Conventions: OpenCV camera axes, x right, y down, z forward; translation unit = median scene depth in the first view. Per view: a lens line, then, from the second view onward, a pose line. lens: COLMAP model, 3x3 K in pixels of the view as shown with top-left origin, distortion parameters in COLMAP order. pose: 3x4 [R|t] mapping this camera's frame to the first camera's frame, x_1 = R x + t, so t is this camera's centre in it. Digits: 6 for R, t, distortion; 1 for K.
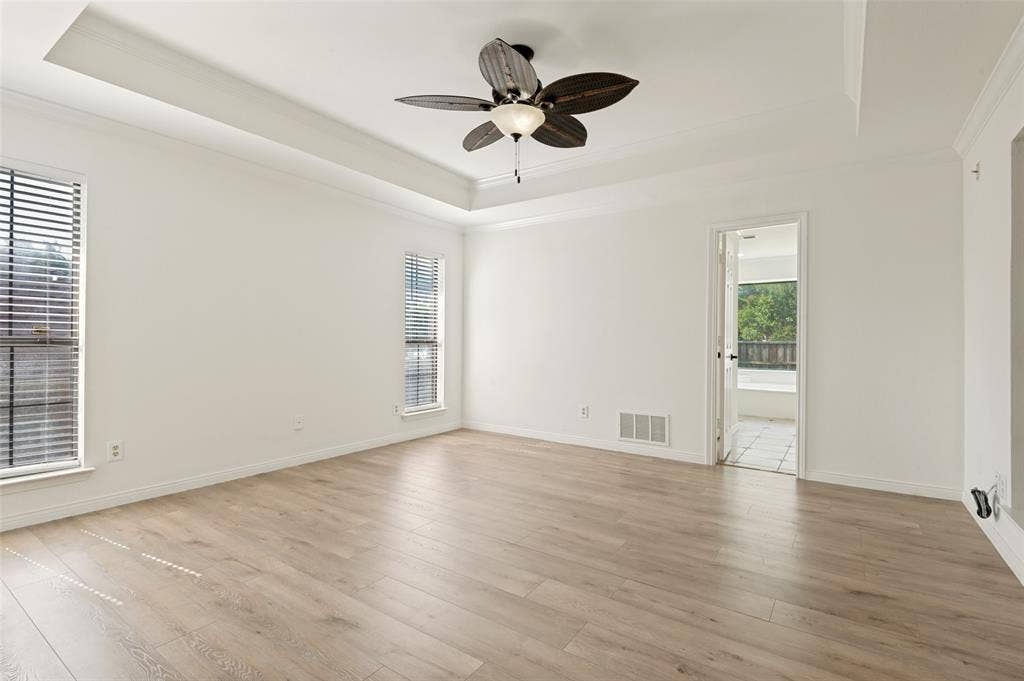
lens RADIAL K [[473.5, 0, 514.7], [0, 473.5, 341.6], [0, 0, 1]] dist [0.019971, -0.009363]
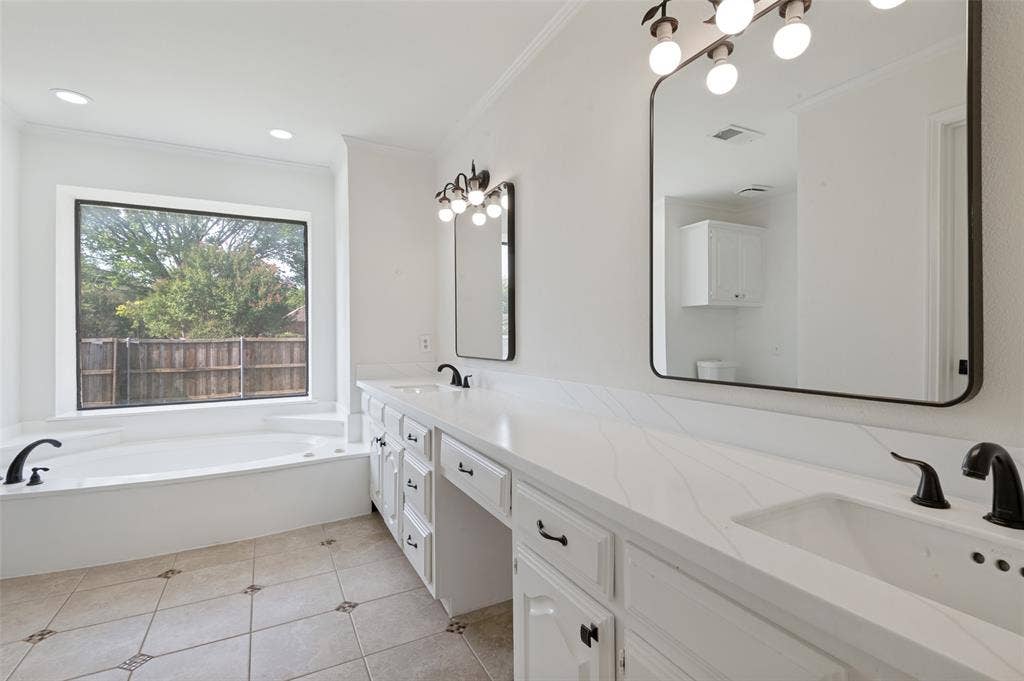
lens RADIAL K [[473.5, 0, 514.1], [0, 473.5, 341.9], [0, 0, 1]] dist [0.019971, -0.009363]
pose [[0.466949, -0.011372, 0.884211, 0.094131], [0.007033, 0.999933, 0.009147, -0.000094], [-0.884257, 0.001947, 0.466997, 0.161362]]
